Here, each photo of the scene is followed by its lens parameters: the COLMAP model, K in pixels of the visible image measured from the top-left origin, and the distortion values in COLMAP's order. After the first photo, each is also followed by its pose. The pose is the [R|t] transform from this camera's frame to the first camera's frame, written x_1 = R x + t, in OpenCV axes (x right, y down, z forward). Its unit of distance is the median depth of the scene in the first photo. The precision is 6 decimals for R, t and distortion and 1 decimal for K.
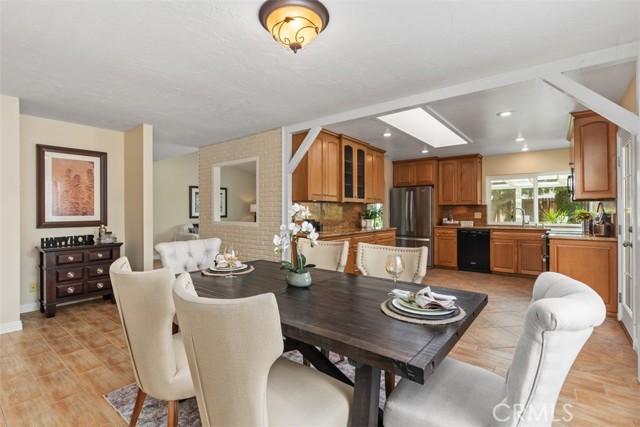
lens RADIAL K [[306.5, 0, 319.5], [0, 306.5, 210.9], [0, 0, 1]] dist [-0.002633, -0.000230]
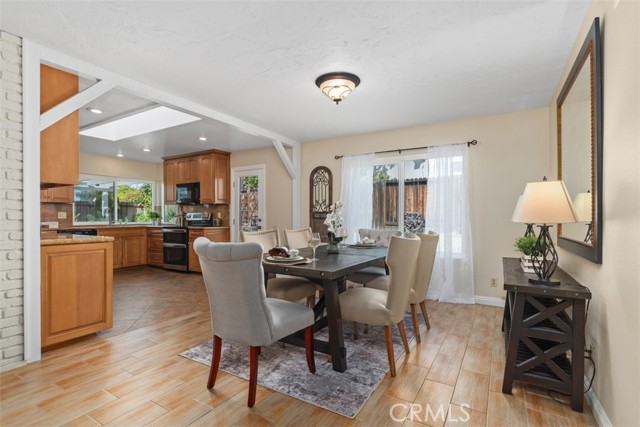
lens RADIAL K [[307.9, 0, 322.1], [0, 307.9, 216.3], [0, 0, 1]] dist [0.000677, 0.000099]
pose [[-0.130374, 0.004851, 0.991453, -0.518654], [-0.004573, 0.999974, -0.005494, 0.021198], [-0.991454, -0.005250, -0.130348, 0.405452]]
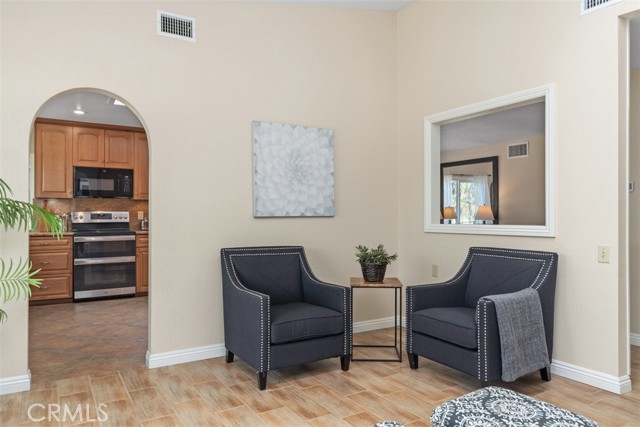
lens RADIAL K [[438.6, 0, 320.0], [0, 438.6, 213.5], [0, 0, 1]] dist [-0.003204, -0.000988]
pose [[-0.937890, 0.007042, 0.346861, -0.223216], [0.002875, 0.999917, -0.012526, 0.023989], [-0.346921, -0.010751, -0.937833, 1.513380]]
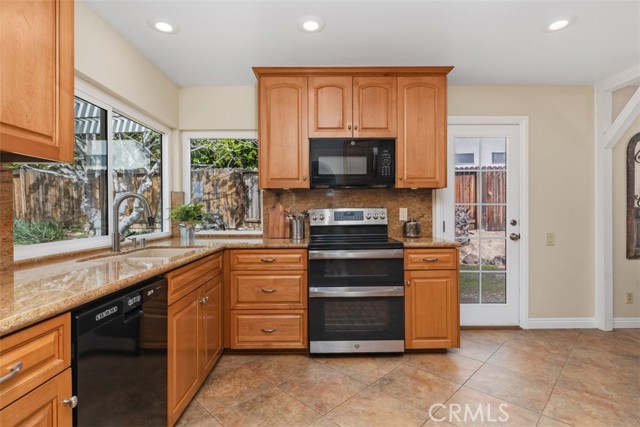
lens RADIAL K [[317.8, 0, 320.0], [0, 317.8, 213.5], [0, 0, 1]] dist [0.000362, 0.000204]
pose [[-0.621089, 0.004927, 0.783725, 0.269332], [0.004175, 0.999987, -0.002978, 0.013670], [-0.783729, 0.001422, -0.621101, 1.055738]]
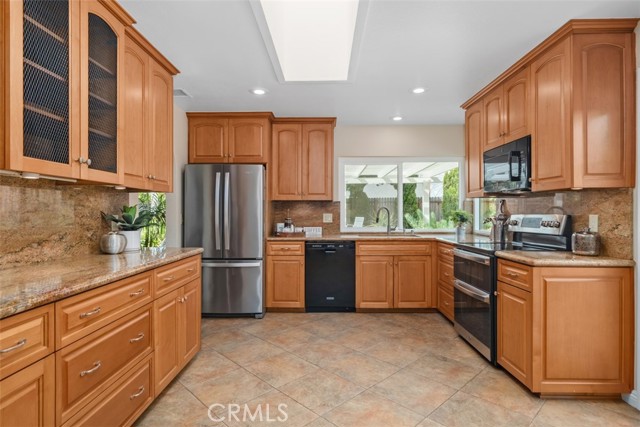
lens RADIAL K [[339.2, 0, 319.2], [0, 339.2, 212.4], [0, 0, 1]] dist [0.001644, 0.000561]
pose [[0.797917, 0.003119, 0.602759, 0.087900], [-0.004987, 0.999987, 0.001427, 0.002320], [-0.602747, -0.004145, 0.797922, 0.496718]]
